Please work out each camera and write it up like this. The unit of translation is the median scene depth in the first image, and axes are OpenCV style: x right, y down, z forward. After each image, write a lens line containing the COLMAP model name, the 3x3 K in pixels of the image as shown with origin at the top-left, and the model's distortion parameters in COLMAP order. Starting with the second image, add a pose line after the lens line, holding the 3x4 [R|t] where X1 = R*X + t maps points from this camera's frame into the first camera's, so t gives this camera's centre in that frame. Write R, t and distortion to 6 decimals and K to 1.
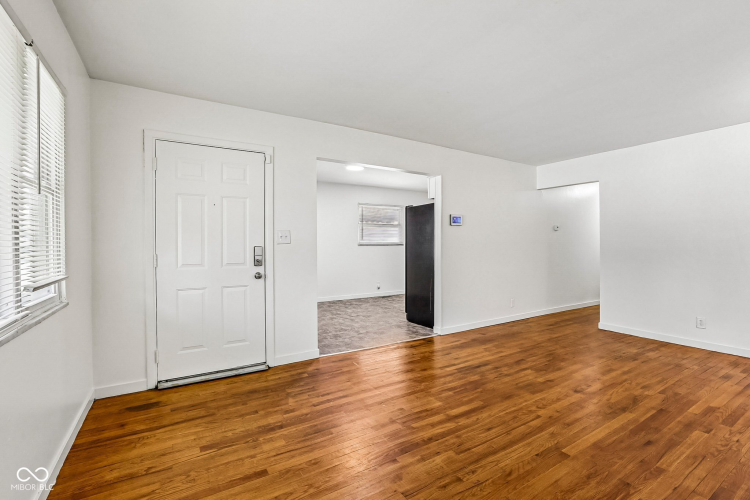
lens RADIAL K [[343.9, 0, 375.9], [0, 343.9, 246.2], [0, 0, 1]] dist [-0.045094, 0.020857]
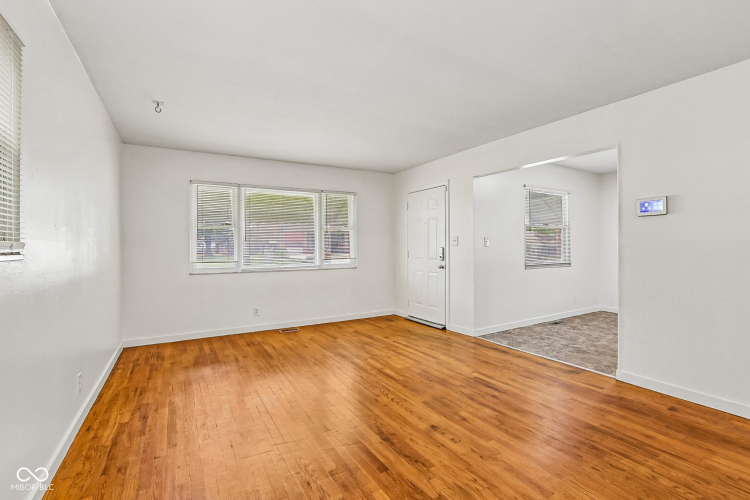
lens RADIAL K [[343.9, 0, 375.9], [0, 343.9, 246.2], [0, 0, 1]] dist [-0.045094, 0.020857]
pose [[-0.020963, 0.002676, -0.999777, 1.307162], [0.000833, 0.999996, 0.002659, -0.010323], [0.999780, -0.000777, -0.020965, 0.807413]]
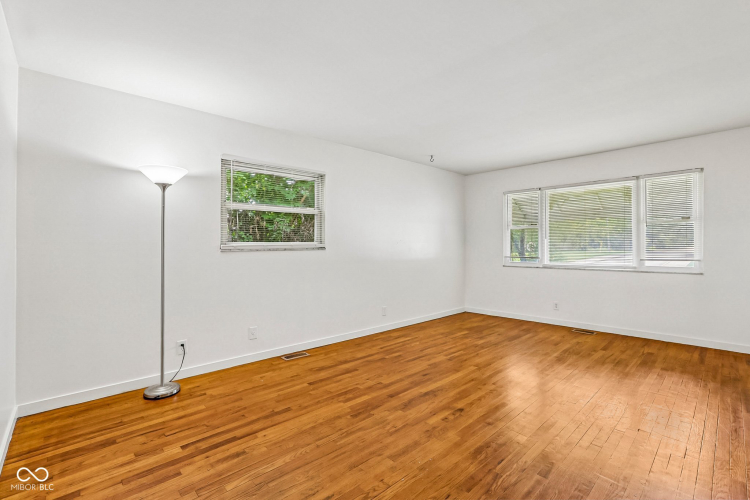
lens RADIAL K [[343.9, 0, 375.9], [0, 343.9, 246.2], [0, 0, 1]] dist [-0.045094, 0.020857]
pose [[-0.980085, 0.007576, -0.198432, 0.912638], [0.005995, 0.999945, 0.008570, -0.014730], [0.198486, 0.007210, -0.980077, 1.694851]]
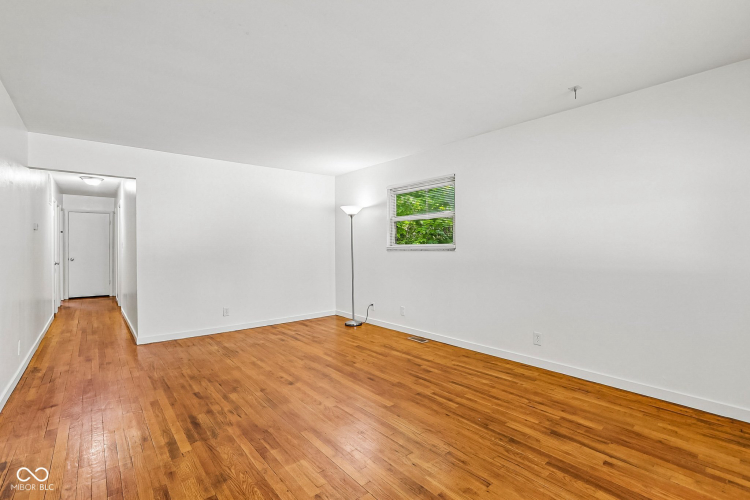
lens RADIAL K [[343.9, 0, 375.9], [0, 343.9, 246.2], [0, 0, 1]] dist [-0.045094, 0.020857]
pose [[-0.148106, 0.007636, 0.988942, -0.496805], [0.011192, 0.999919, -0.006045, -0.004747], [-0.988908, 0.010173, -0.148179, 0.816298]]
